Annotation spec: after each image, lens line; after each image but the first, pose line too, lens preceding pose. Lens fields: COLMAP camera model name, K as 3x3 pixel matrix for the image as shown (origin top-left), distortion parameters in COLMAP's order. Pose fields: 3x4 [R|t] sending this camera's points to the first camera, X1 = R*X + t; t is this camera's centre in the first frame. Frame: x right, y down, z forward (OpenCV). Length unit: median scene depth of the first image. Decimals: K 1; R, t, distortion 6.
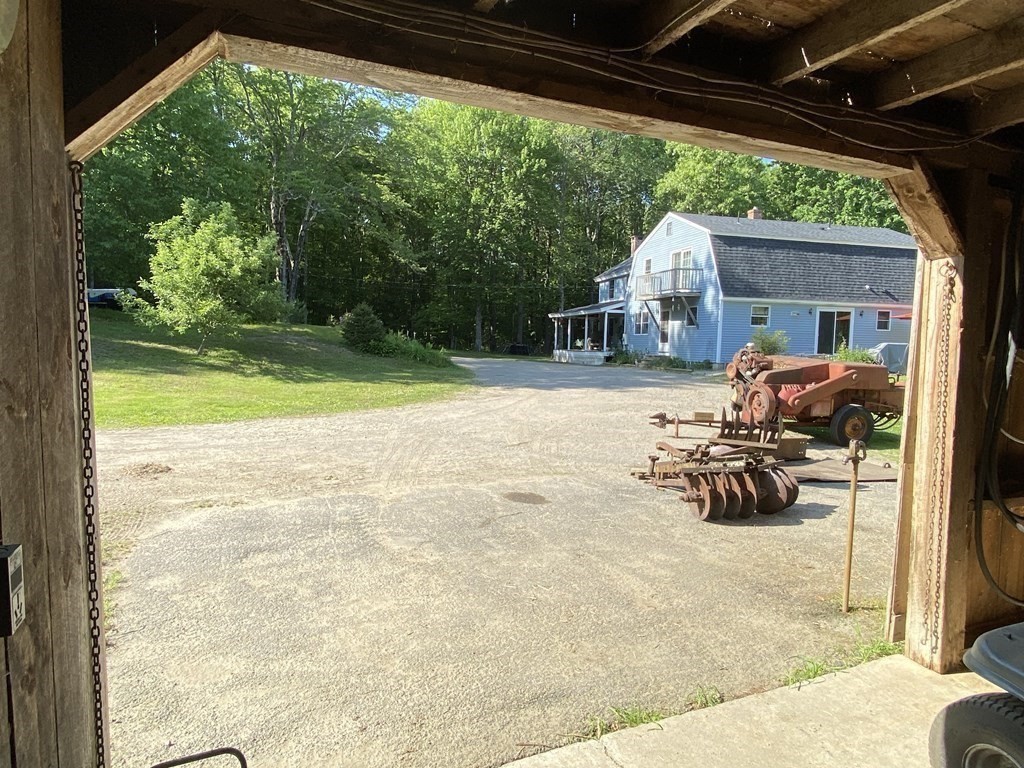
lens RADIAL K [[584.1, 0, 487.9], [0, 584.1, 384.0], [0, 0, 1]] dist [-0.009559, -0.001497]
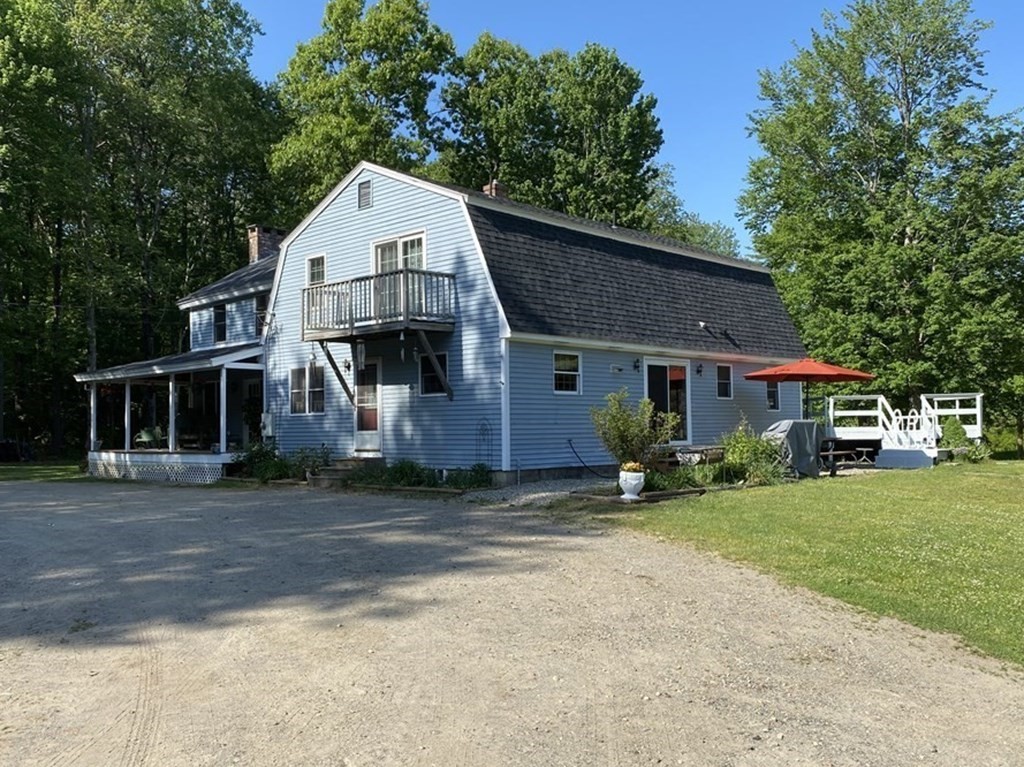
lens RADIAL K [[914.0, 0, 504.5], [0, 914.0, 393.3], [0, 0, 1]] dist [0.008226, -0.004946]
pose [[0.841765, -0.006310, 0.539808, -0.000564], [0.065500, 0.993738, -0.090523, -0.024047], [-0.535856, 0.111557, 0.836907, 0.286522]]
